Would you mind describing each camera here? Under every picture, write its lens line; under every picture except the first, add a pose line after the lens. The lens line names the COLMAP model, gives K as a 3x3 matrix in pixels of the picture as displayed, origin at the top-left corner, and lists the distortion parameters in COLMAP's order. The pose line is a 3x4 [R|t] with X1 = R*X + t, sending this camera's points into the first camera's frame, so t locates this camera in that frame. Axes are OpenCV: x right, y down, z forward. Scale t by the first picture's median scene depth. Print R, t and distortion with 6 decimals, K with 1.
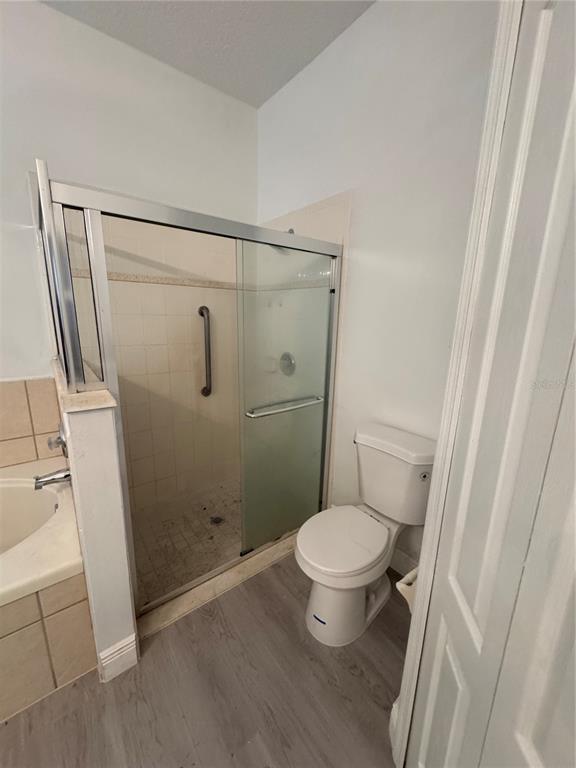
lens RADIAL K [[306.5, 0, 289.7], [0, 306.5, 381.9], [0, 0, 1]] dist [0.004109, -0.001078]
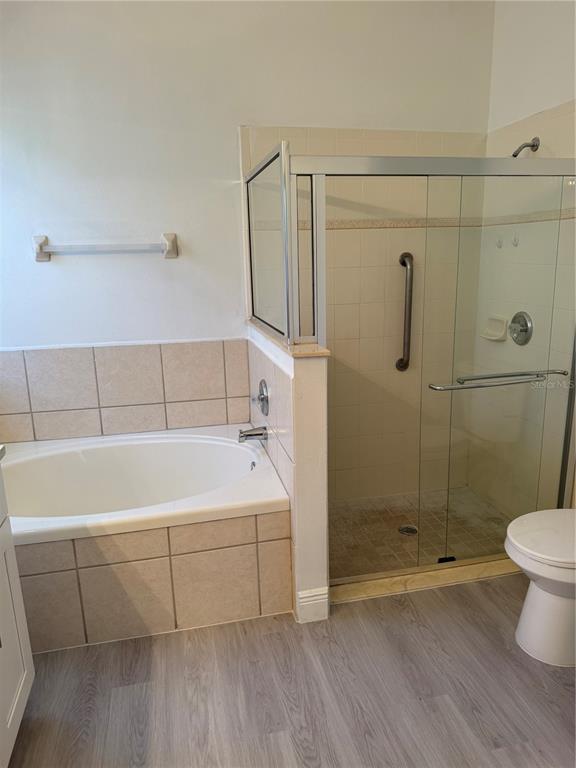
lens RADIAL K [[532.0, 0, 290.4], [0, 532.0, 386.4], [0, 0, 1]] dist [0.037954, -0.058387]
pose [[0.897914, 0.055664, -0.436636, 0.102519], [-0.046994, 0.998425, 0.030644, 0.102177], [0.437654, -0.006997, 0.899116, -0.556758]]
